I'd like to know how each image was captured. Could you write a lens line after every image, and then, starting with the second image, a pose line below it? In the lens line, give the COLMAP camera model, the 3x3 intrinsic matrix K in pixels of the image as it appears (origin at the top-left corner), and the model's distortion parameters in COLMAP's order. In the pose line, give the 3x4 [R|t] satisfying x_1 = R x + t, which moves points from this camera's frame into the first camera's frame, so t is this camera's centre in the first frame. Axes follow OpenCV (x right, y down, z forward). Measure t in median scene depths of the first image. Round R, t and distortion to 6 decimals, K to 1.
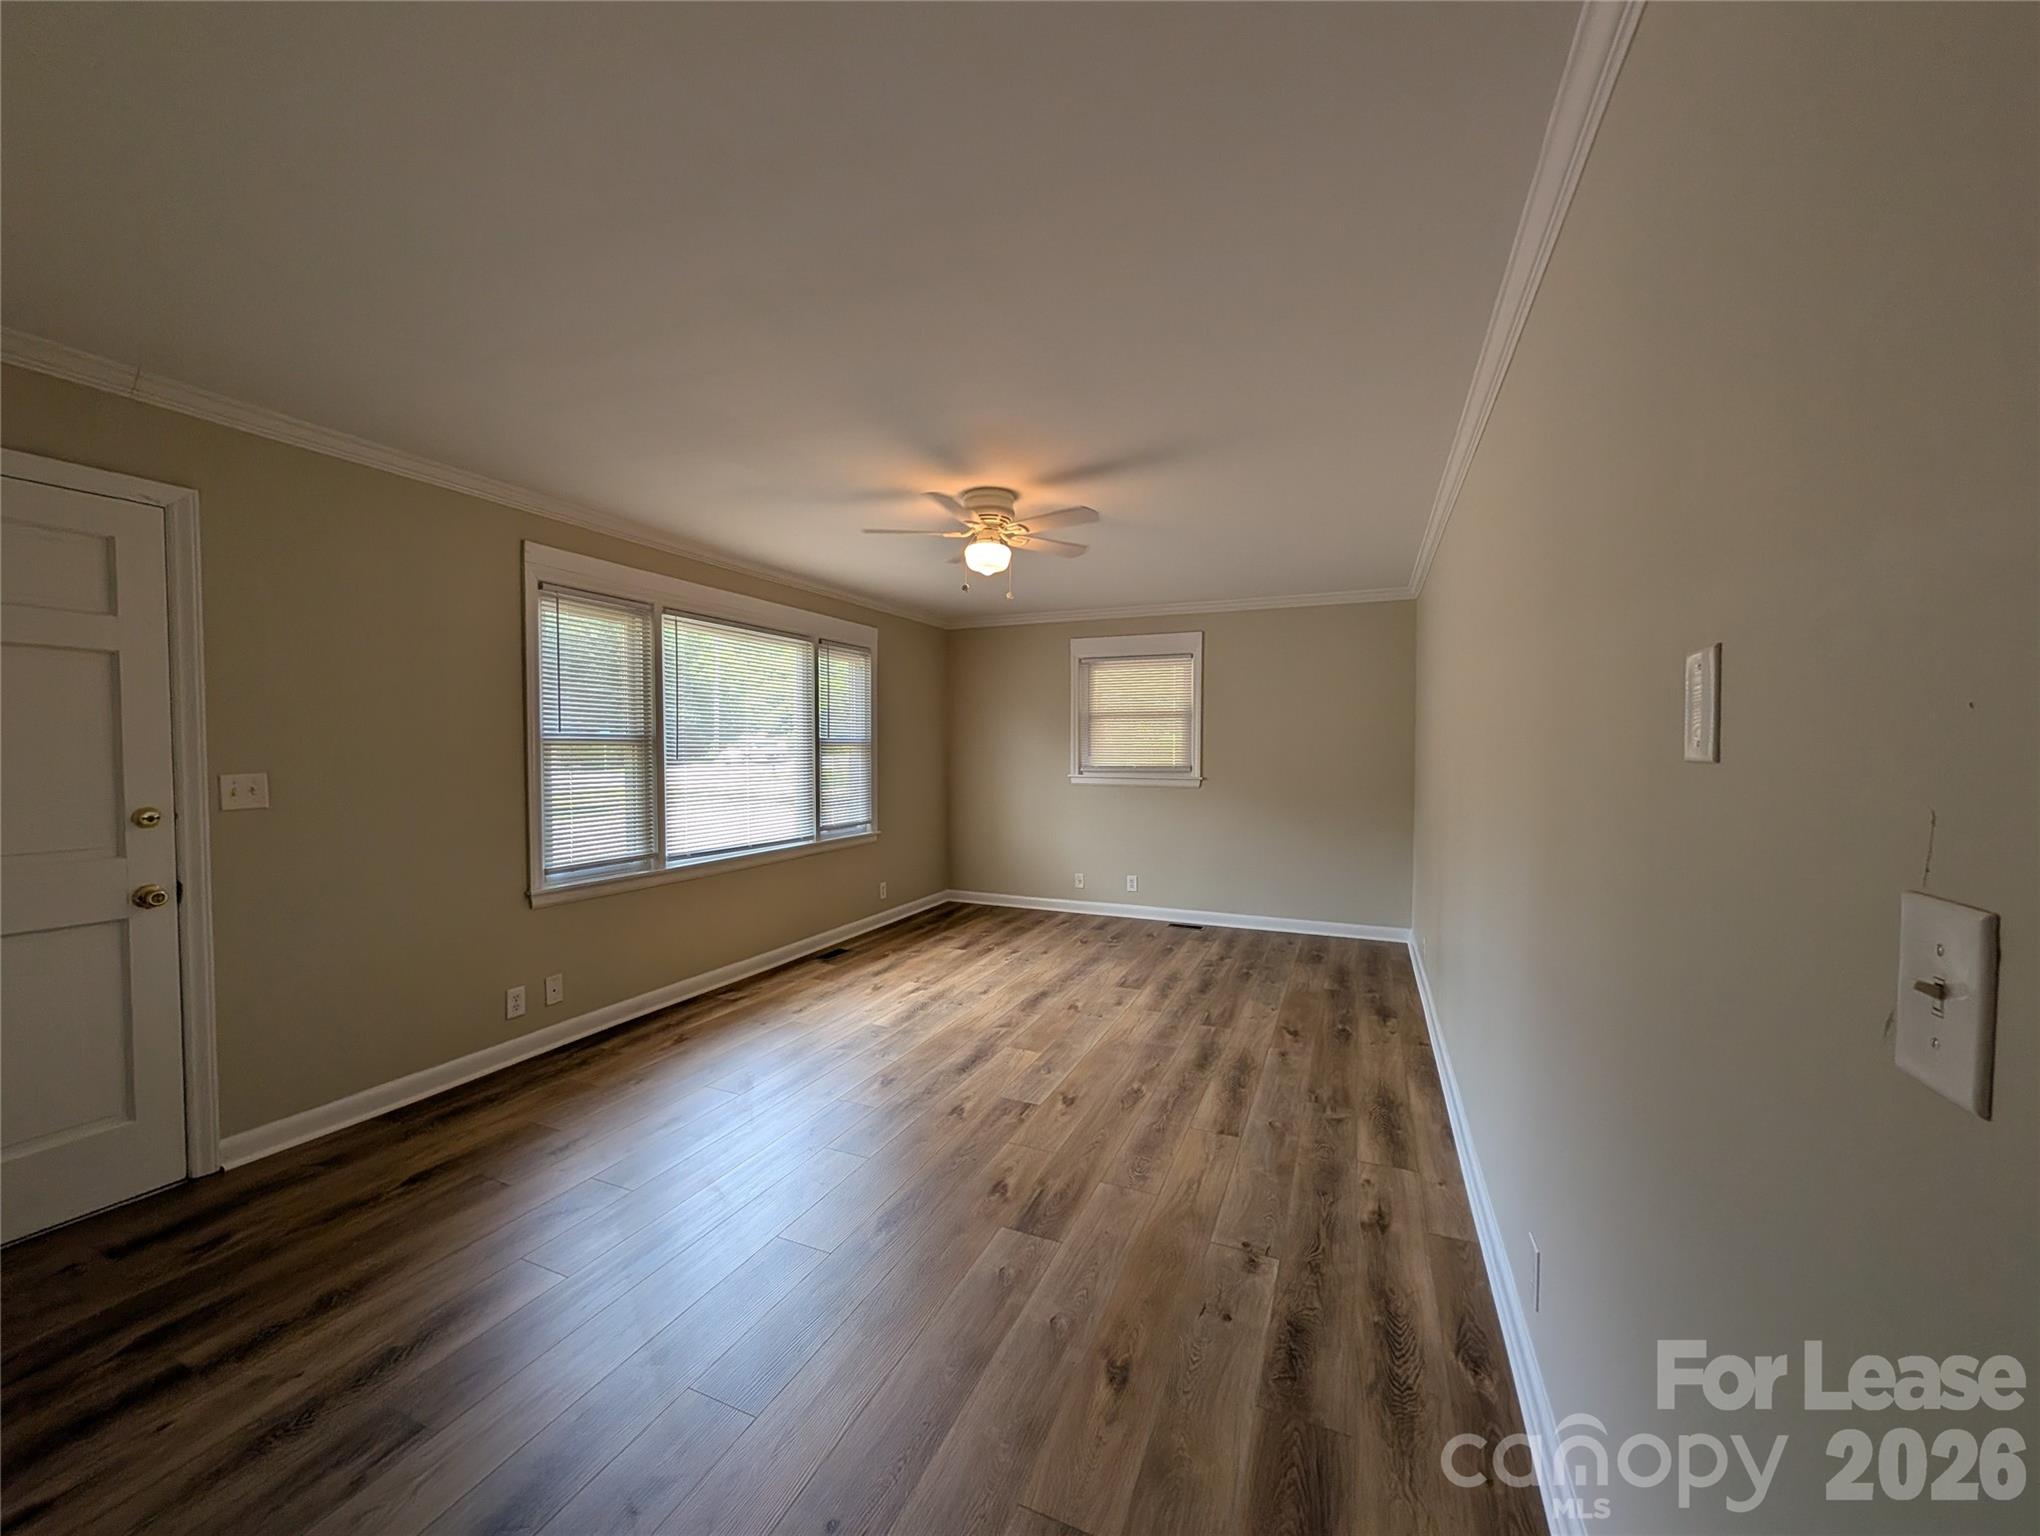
lens RADIAL K [[789.3, 0, 1018.7], [0, 789.3, 765.4], [0, 0, 1]] dist [0.001977, 0.000479]
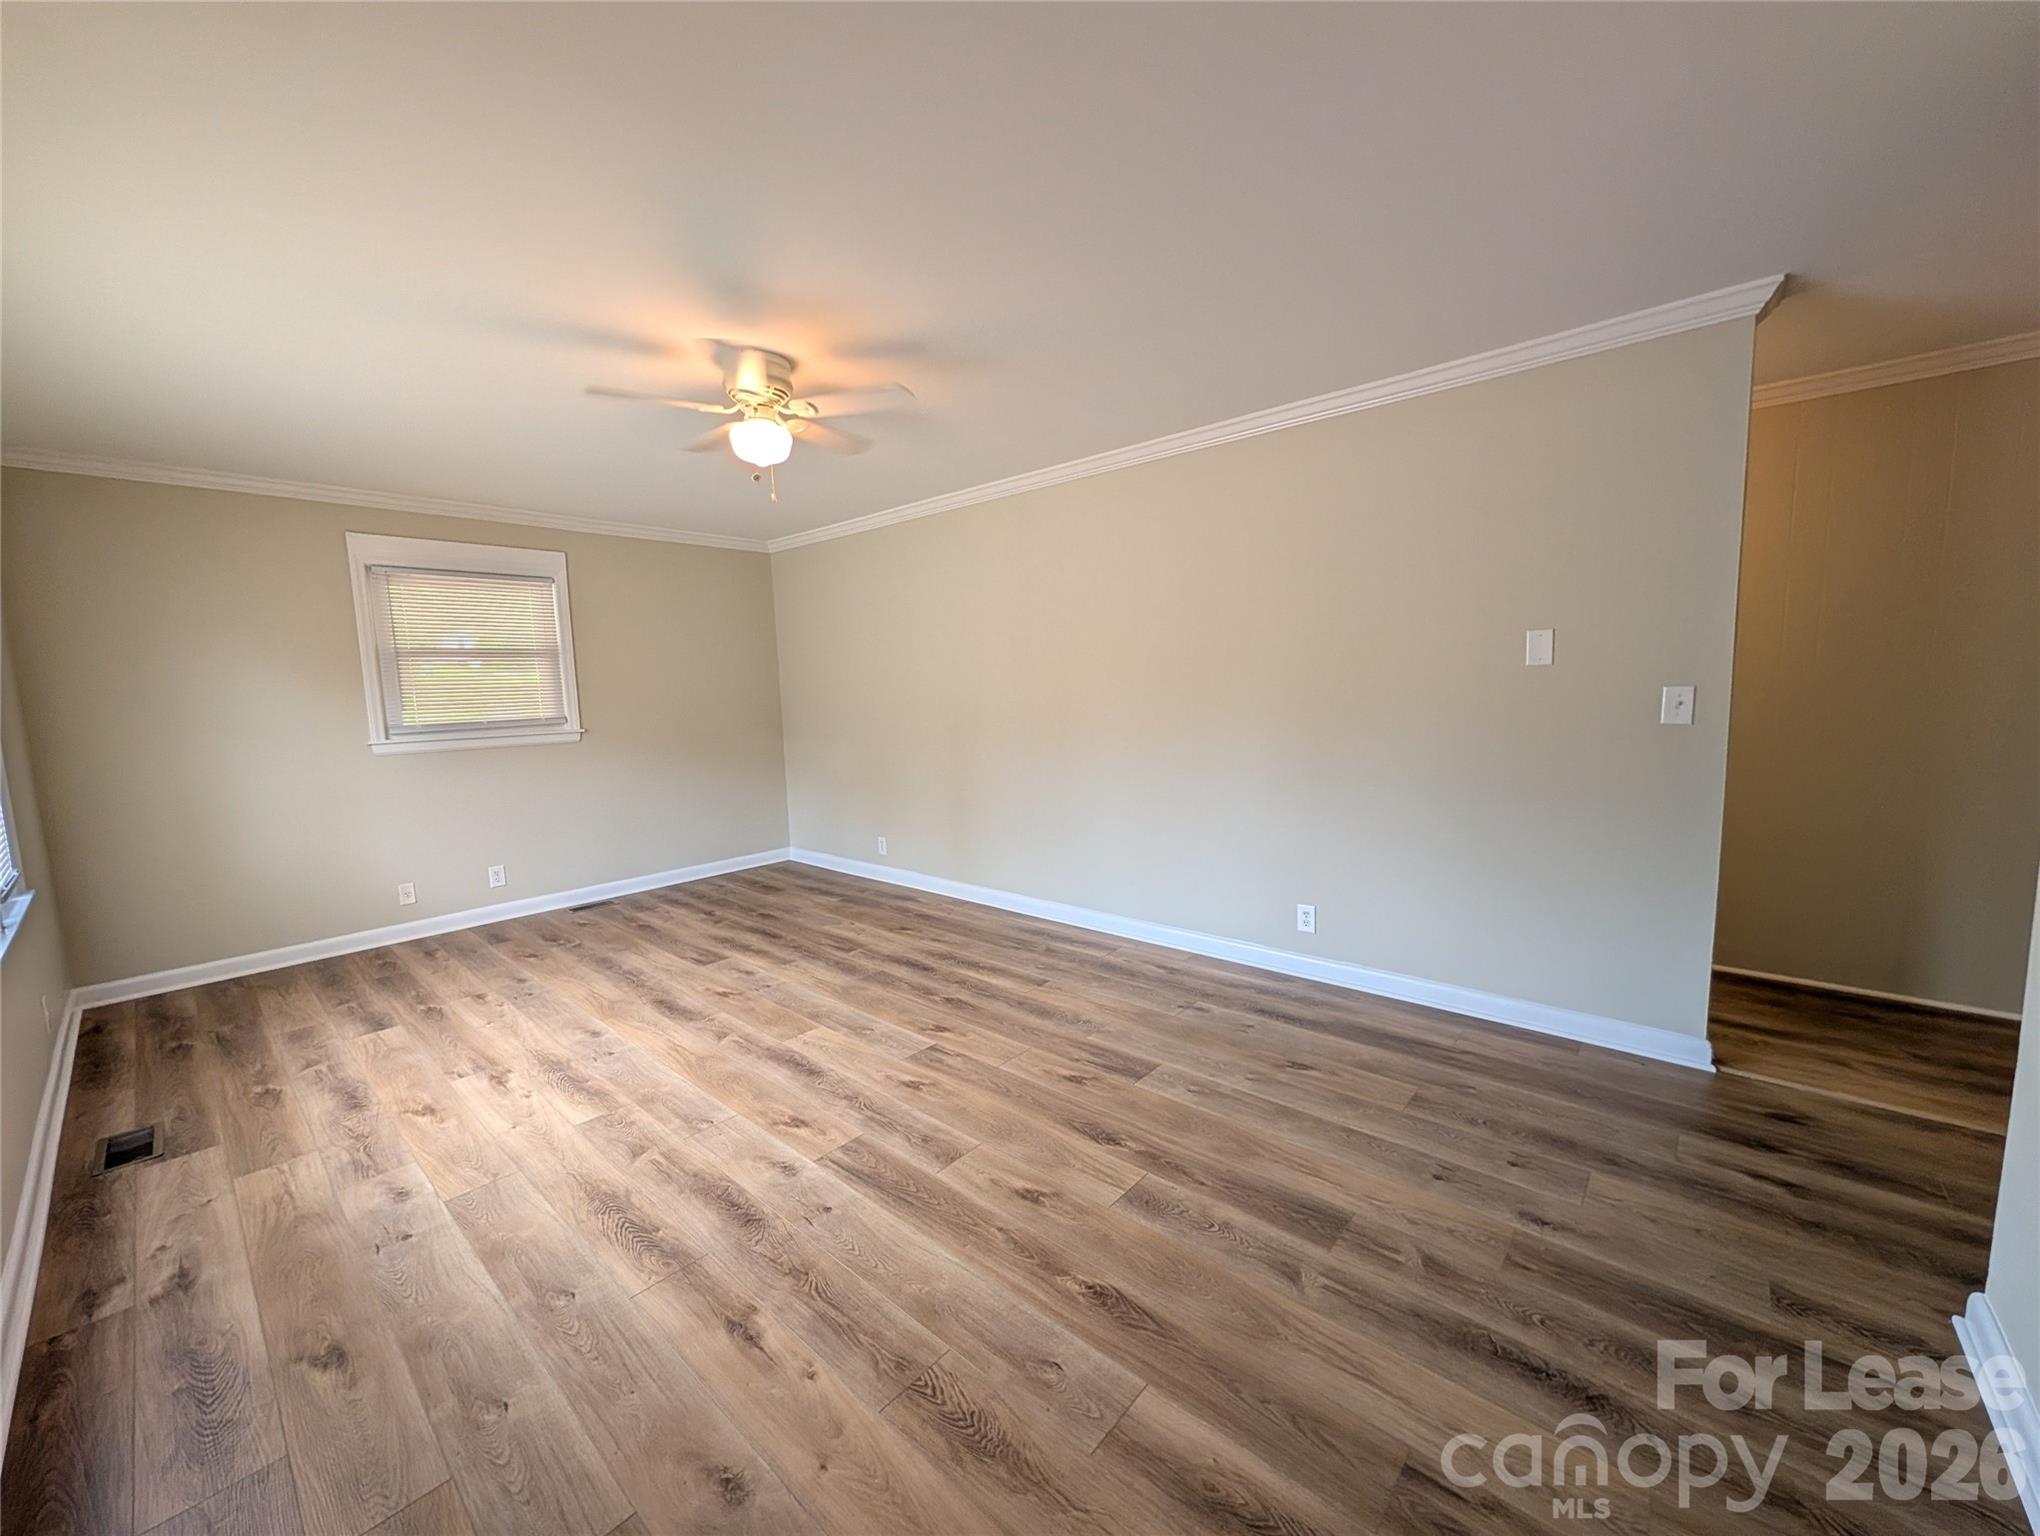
lens RADIAL K [[789.3, 0, 1015.9], [0, 789.3, 772.9], [0, 0, 1]] dist [0.001977, 0.000479]
pose [[0.307617, -0.119031, 0.944036, -0.575563], [0.053994, 0.992730, 0.107576, -0.005842], [-0.949977, 0.017880, 0.311807, 0.404388]]
